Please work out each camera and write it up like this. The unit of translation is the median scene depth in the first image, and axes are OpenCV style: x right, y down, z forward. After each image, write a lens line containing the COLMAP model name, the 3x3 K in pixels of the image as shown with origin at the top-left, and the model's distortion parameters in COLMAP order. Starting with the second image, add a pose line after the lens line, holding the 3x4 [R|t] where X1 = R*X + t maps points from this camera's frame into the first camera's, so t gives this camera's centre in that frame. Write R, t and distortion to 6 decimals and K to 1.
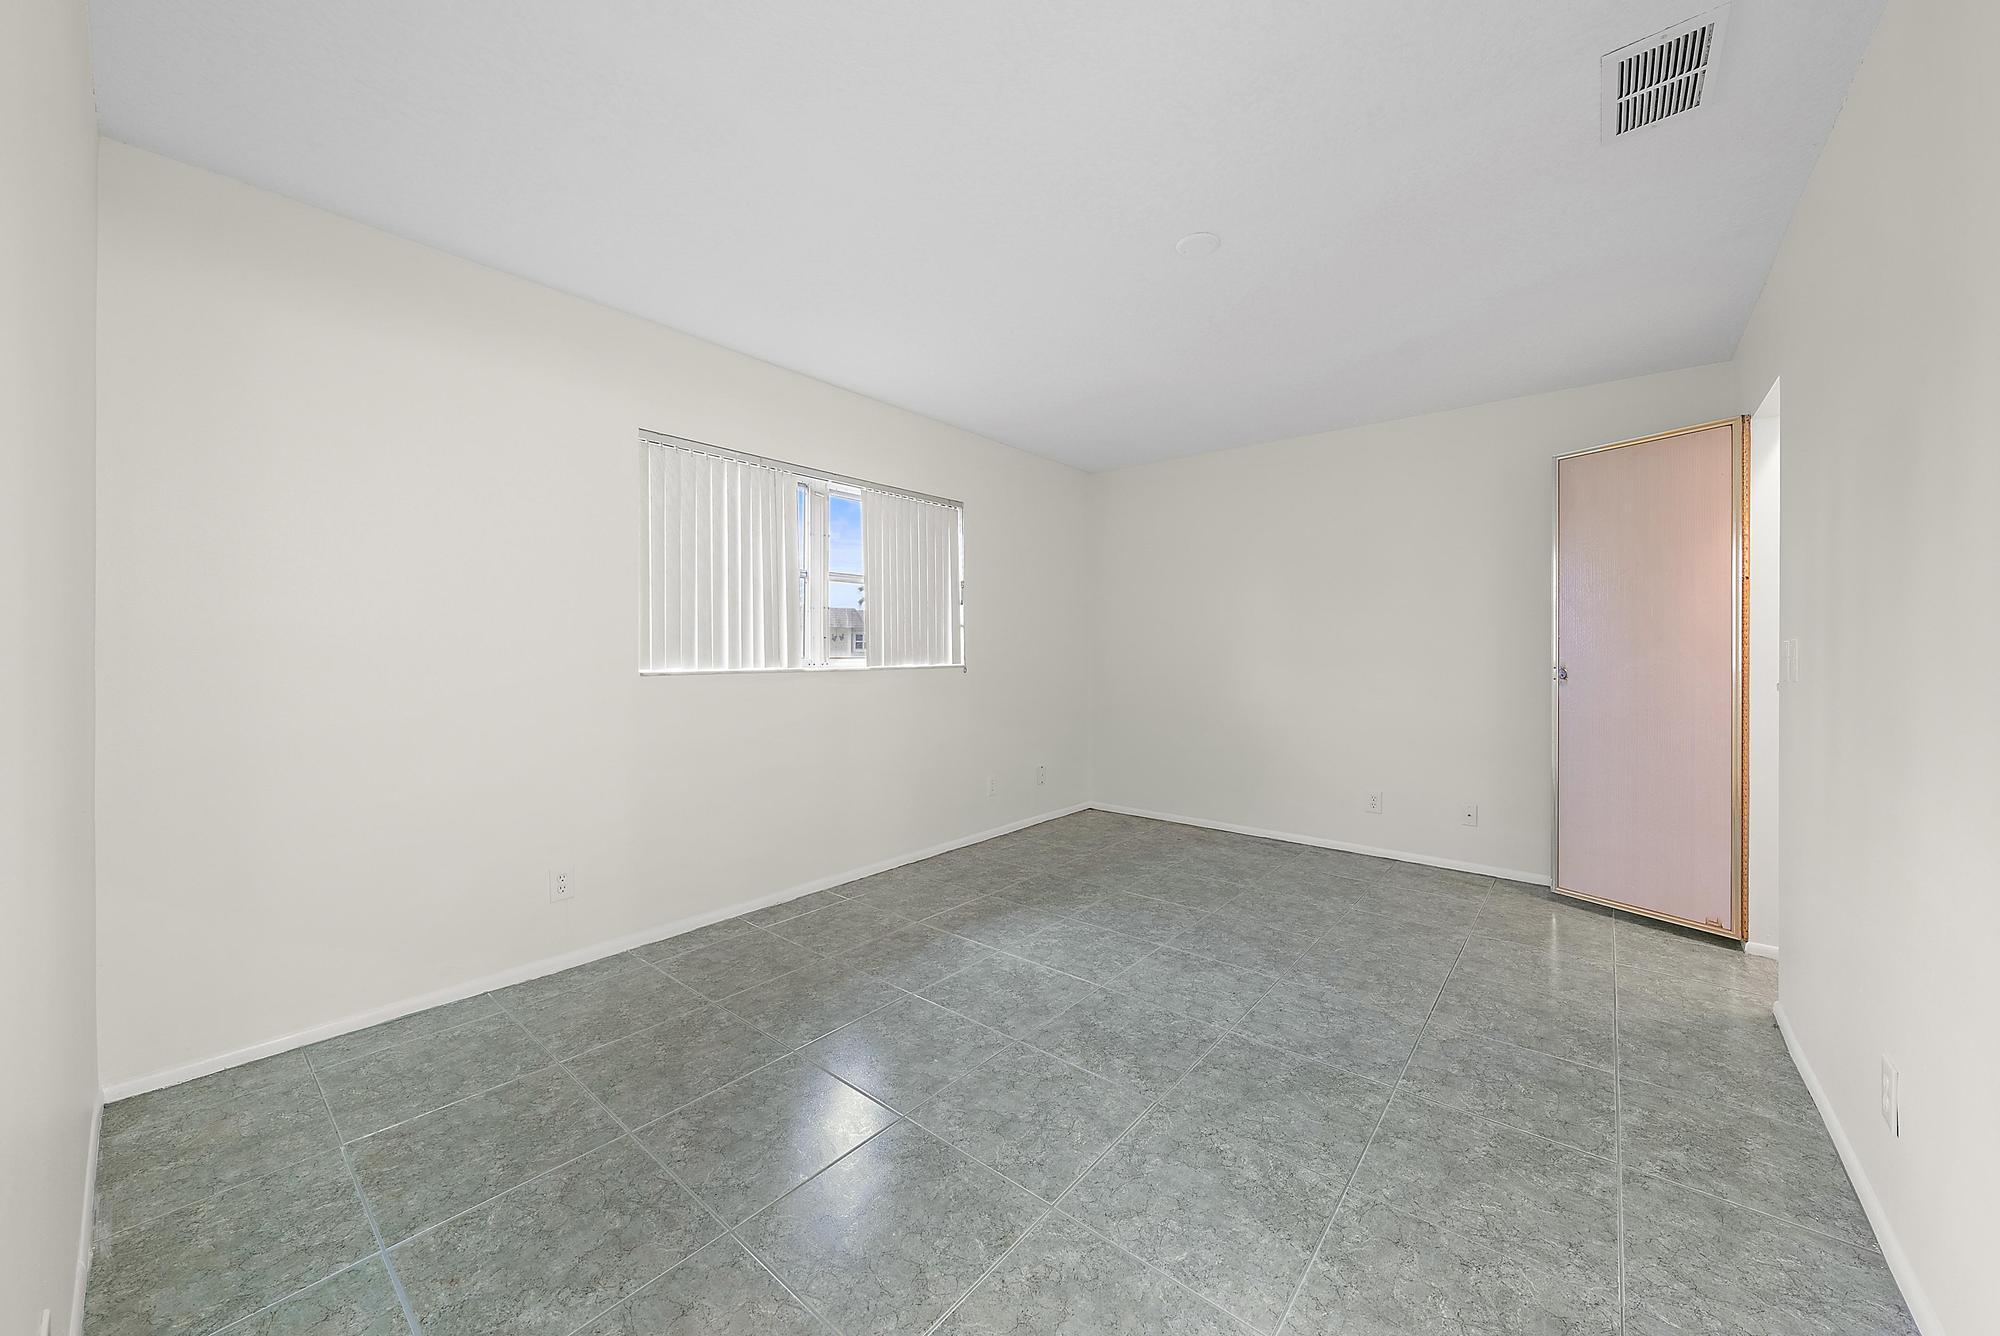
lens RADIAL K [[715.4, 0, 994.7], [0, 715.4, 659.6], [0, 0, 1]] dist [-0.001268, -0.000128]
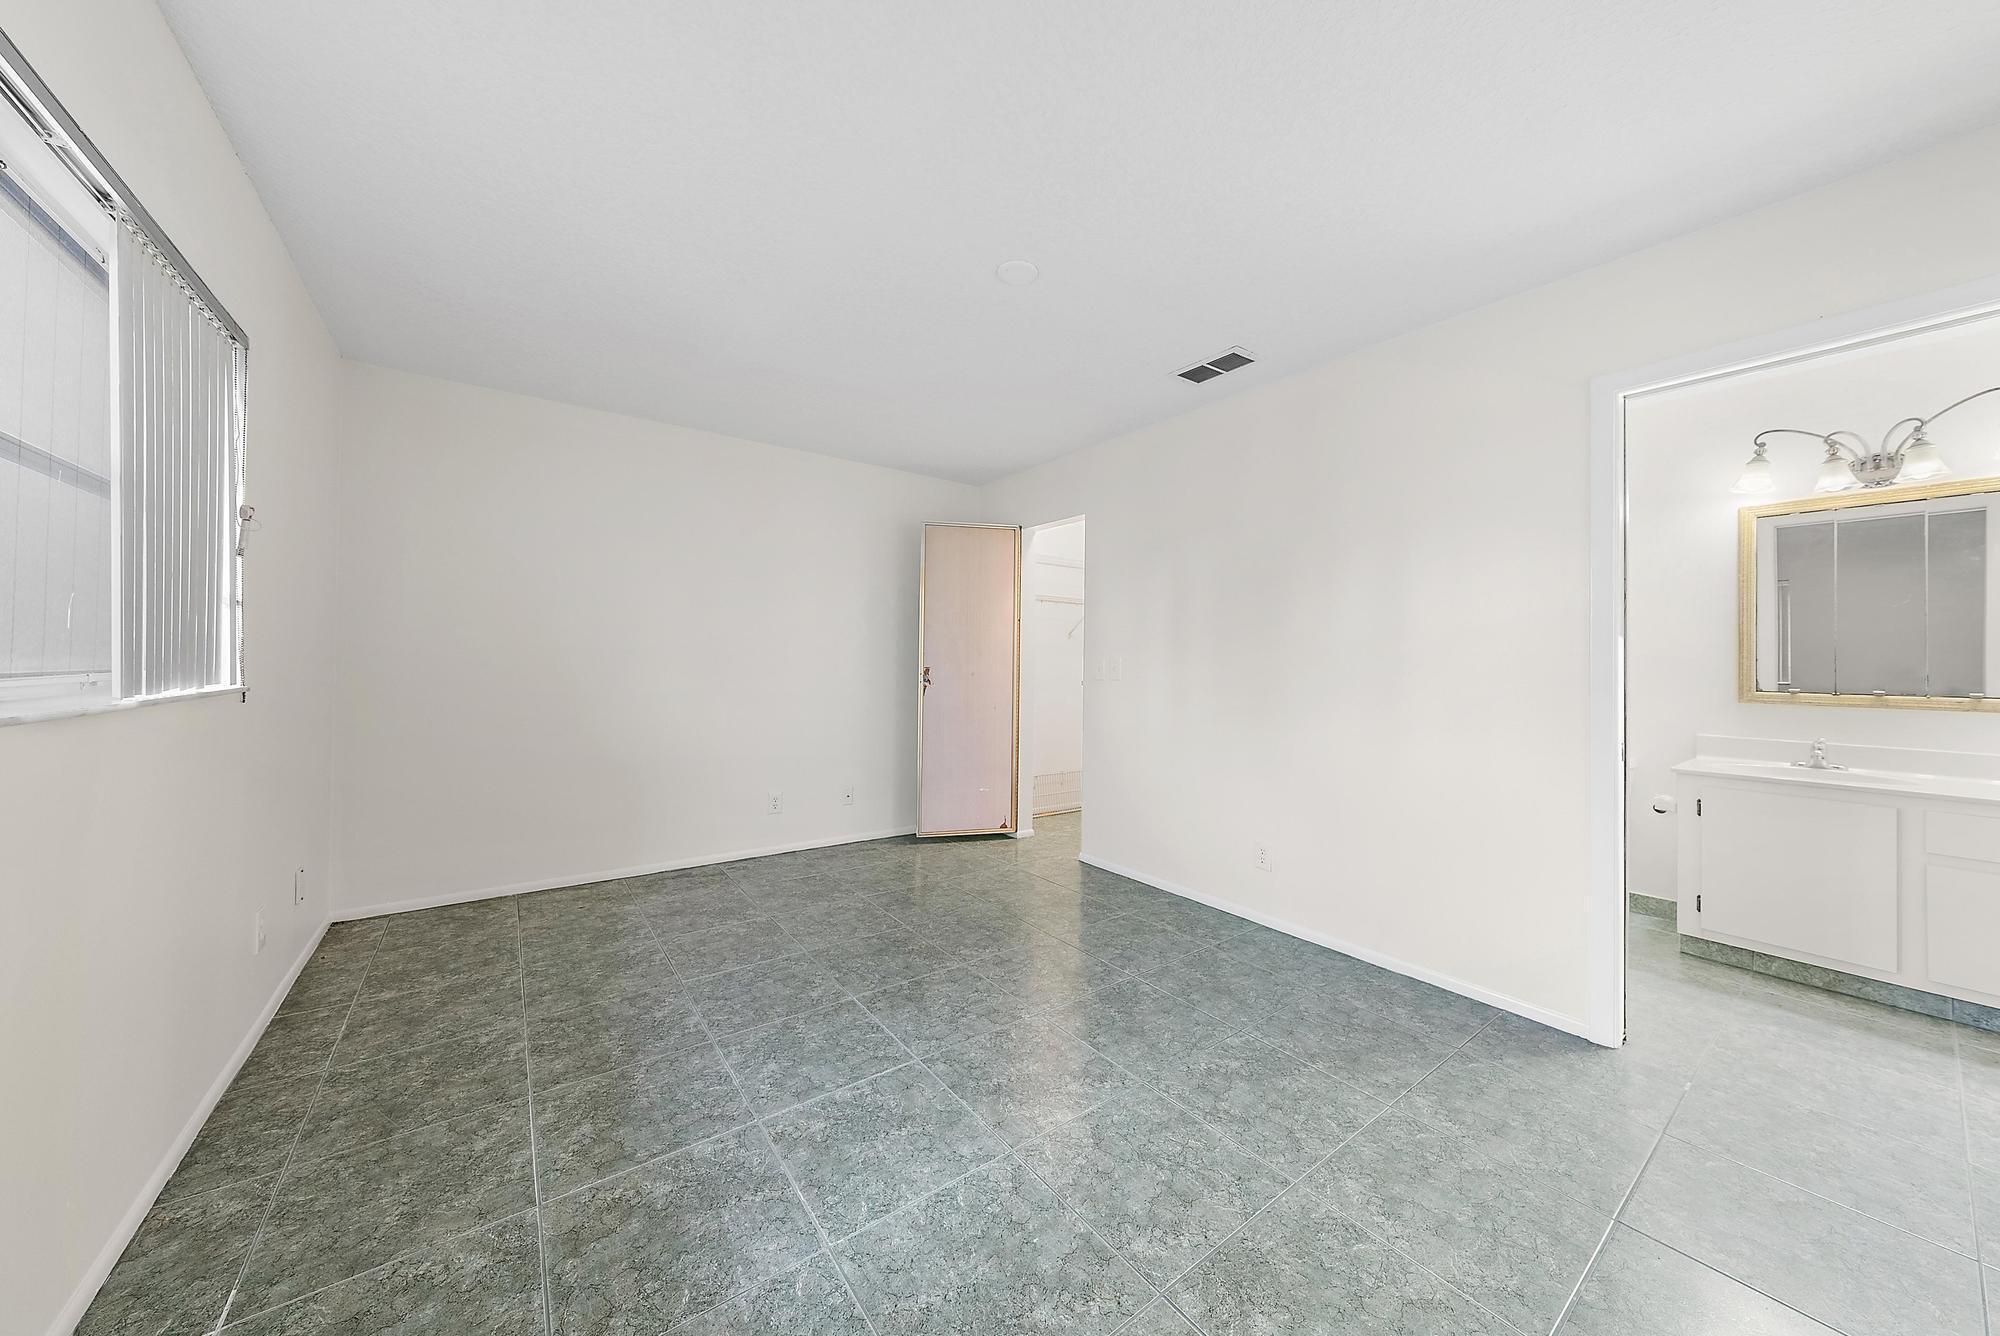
lens RADIAL K [[688.2, 0, 997.0], [0, 688.2, 662.1], [0, 0, 1]] dist [-0.001480, -0.000092]
pose [[0.235652, -0.001326, 0.971836, -0.494091], [0.002362, 0.999997, 0.000792, -0.012671], [-0.971835, 0.002108, 0.235655, 0.568217]]
